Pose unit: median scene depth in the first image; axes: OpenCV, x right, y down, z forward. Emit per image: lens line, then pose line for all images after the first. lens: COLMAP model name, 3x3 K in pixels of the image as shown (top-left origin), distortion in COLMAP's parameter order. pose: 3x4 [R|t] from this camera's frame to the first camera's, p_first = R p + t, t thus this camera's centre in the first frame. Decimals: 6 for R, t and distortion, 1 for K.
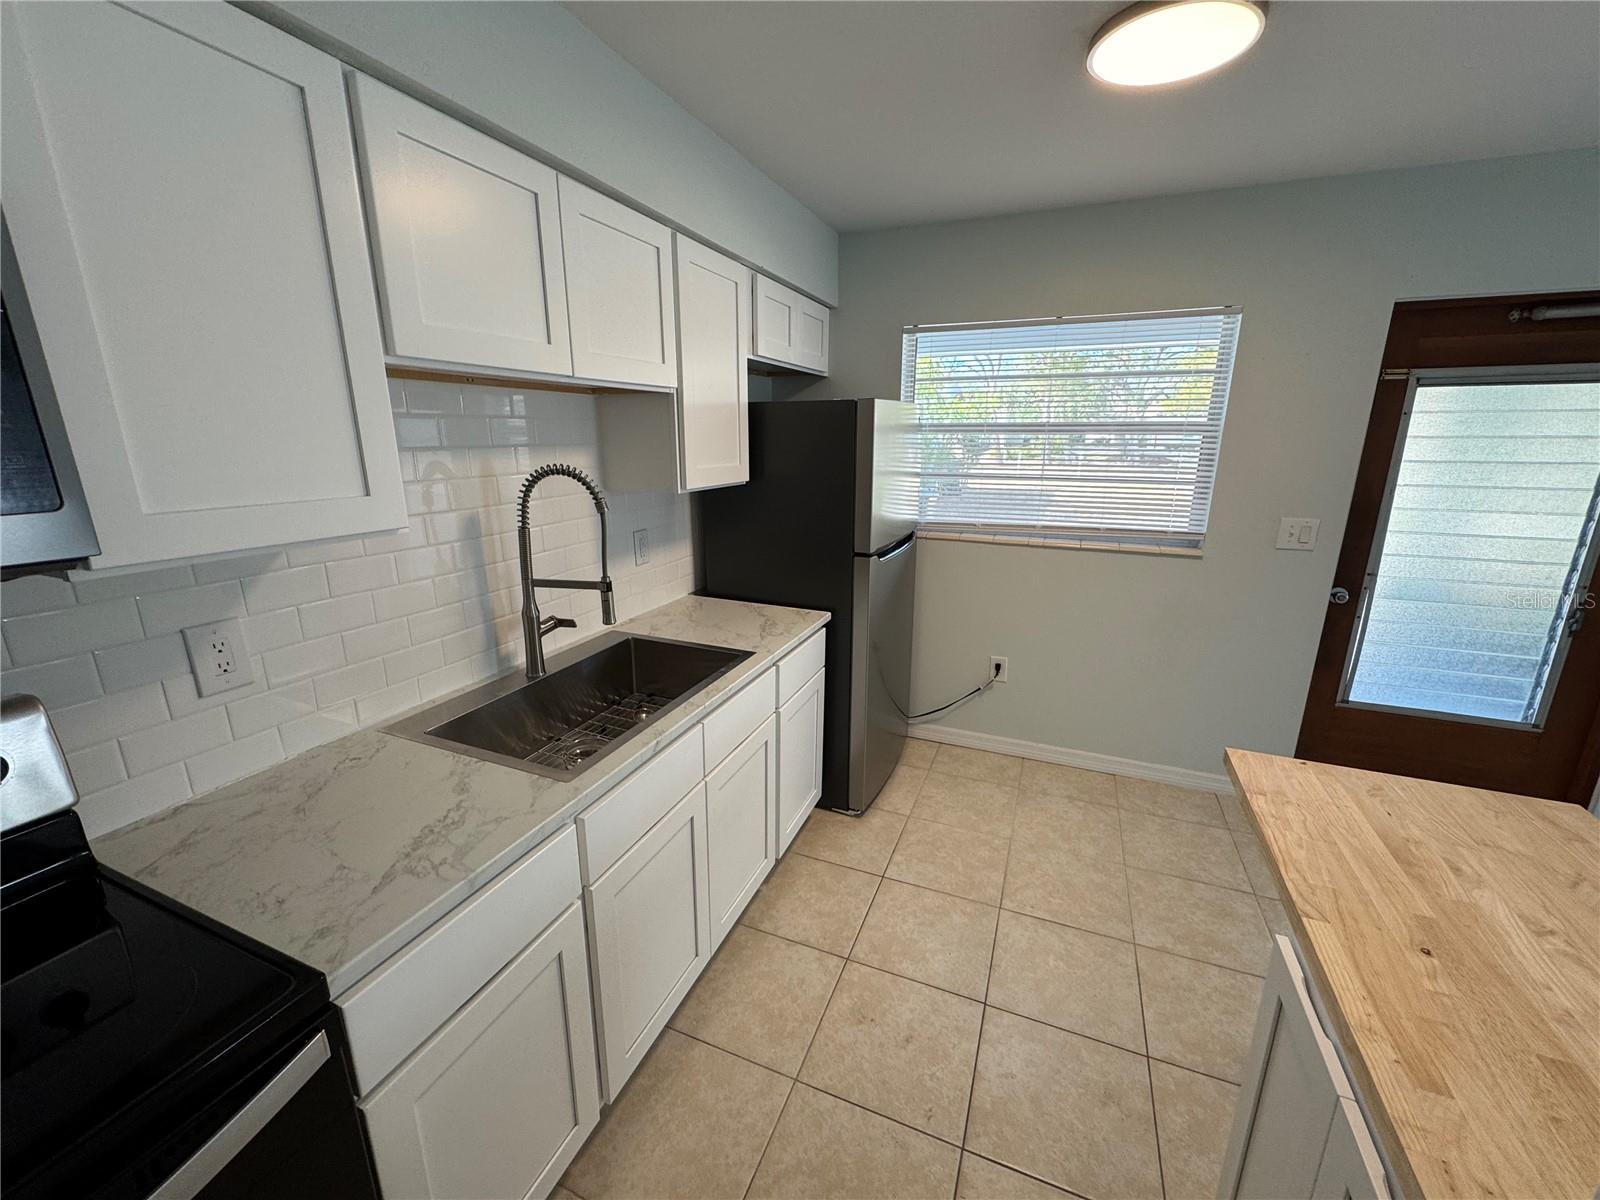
lens RADIAL K [[632.0, 0, 800.0], [0, 632.0, 600.0], [0, 0, 1]] dist [-0.000799, 0.000336]
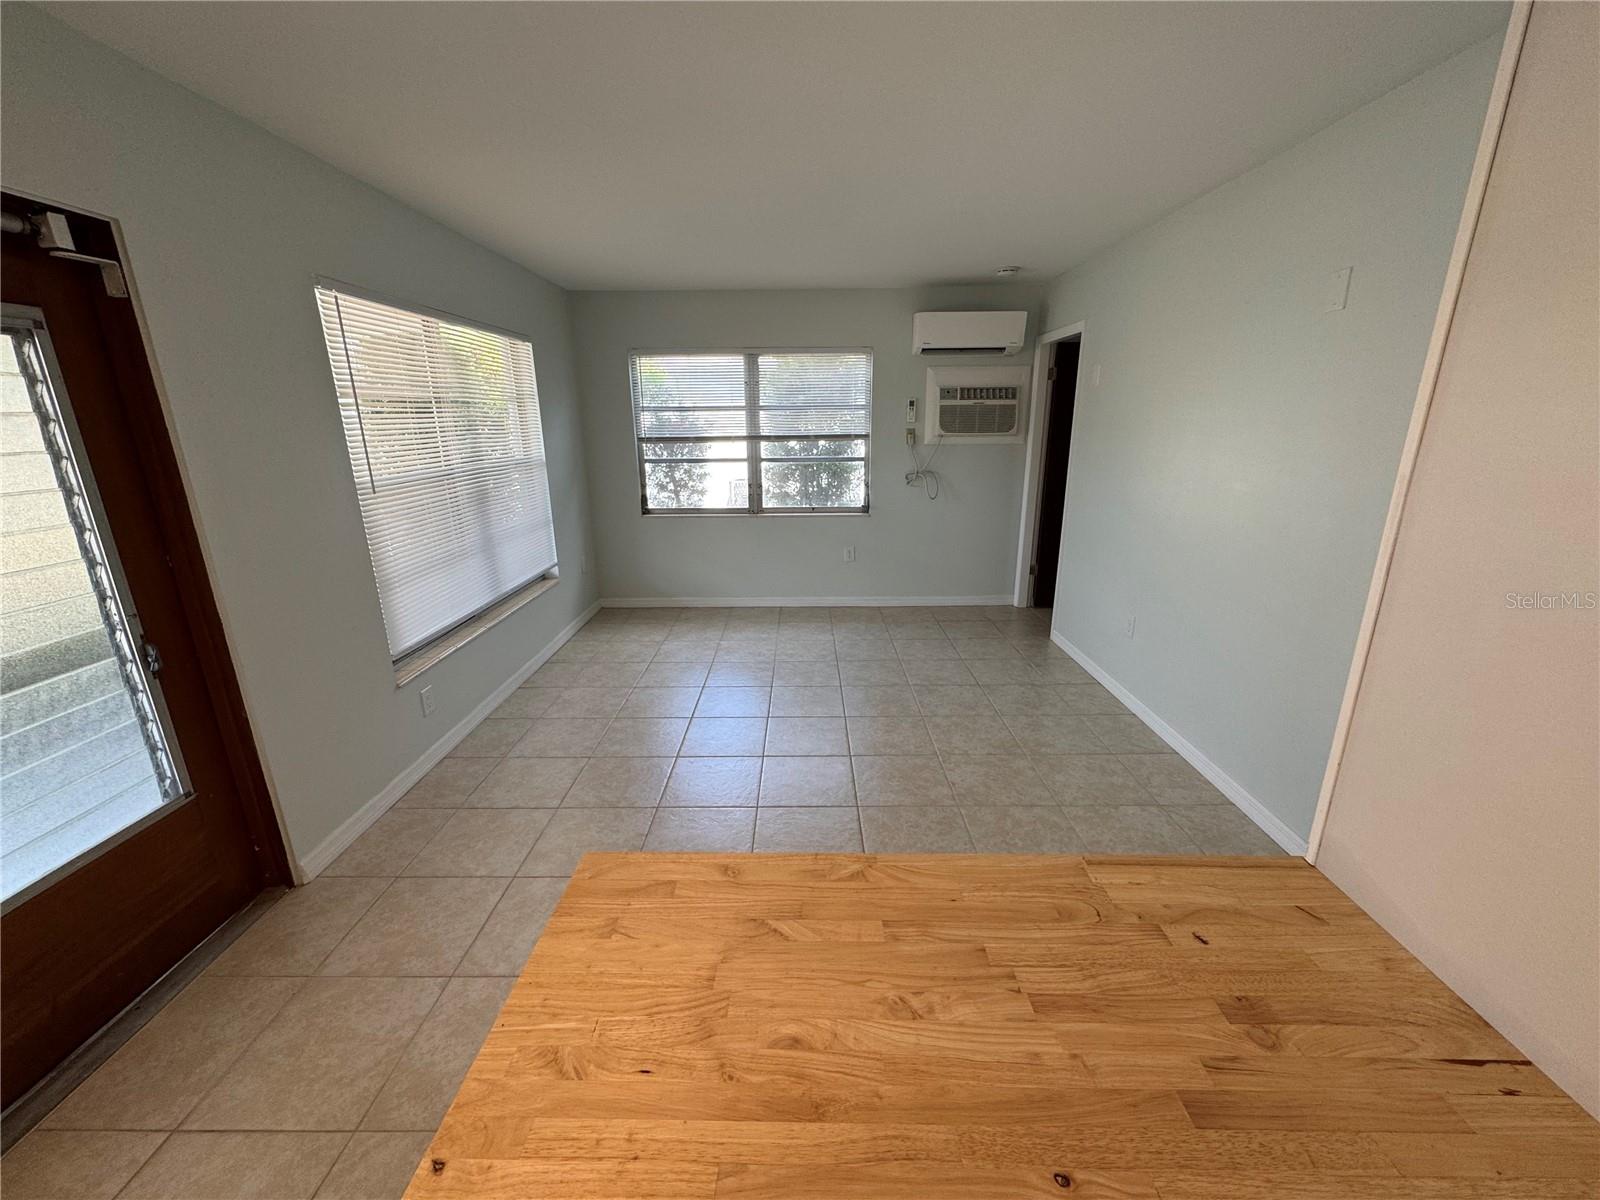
lens RADIAL K [[632.0, 0, 800.0], [0, 632.0, 600.0], [0, 0, 1]] dist [-0.000799, 0.000336]
pose [[-0.380874, -0.253117, 0.889307, 0.395223], [0.244919, 0.899828, 0.361005, -0.164566], [-0.891600, 0.355306, -0.280727, 0.714988]]
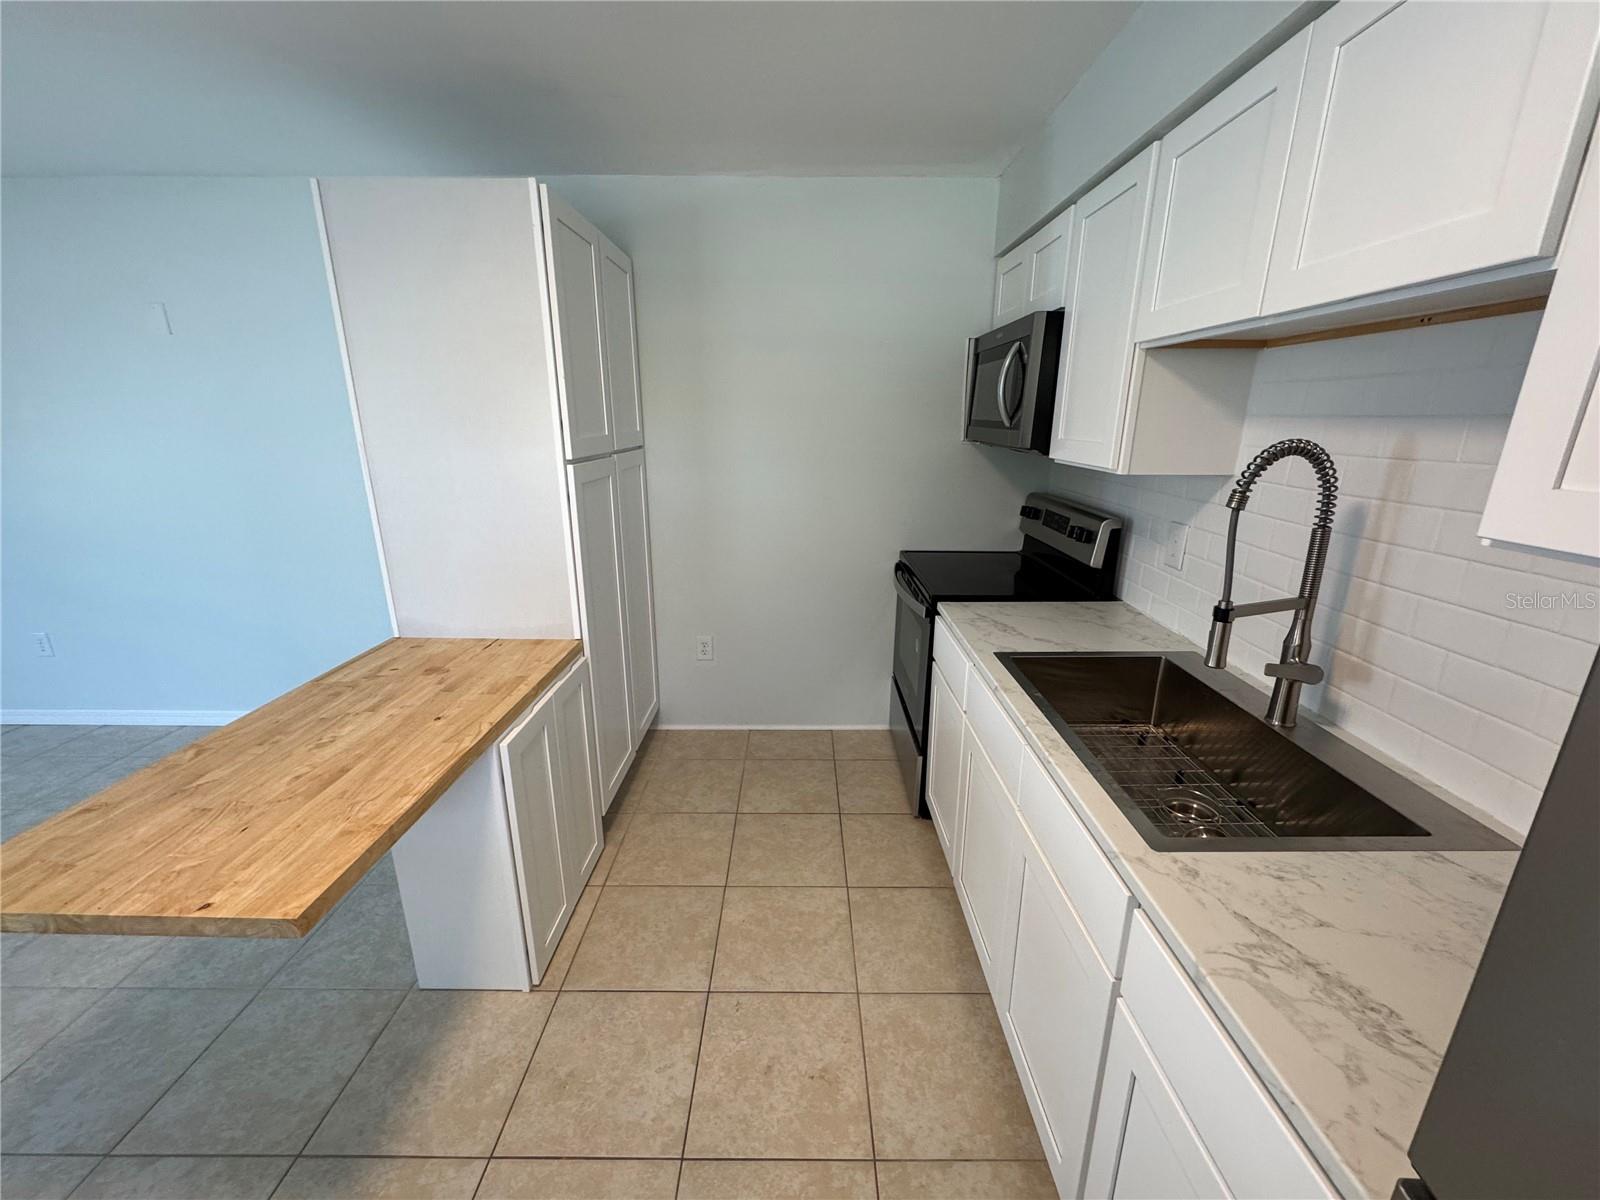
lens RADIAL K [[632.0, 0, 800.0], [0, 632.0, 600.0], [0, 0, 1]] dist [-0.000799, 0.000336]
pose [[-0.922120, 0.103260, -0.372869, 0.418606], [-0.104829, 0.860998, 0.497687, -0.360077], [0.372431, 0.498015, -0.783119, 1.459318]]
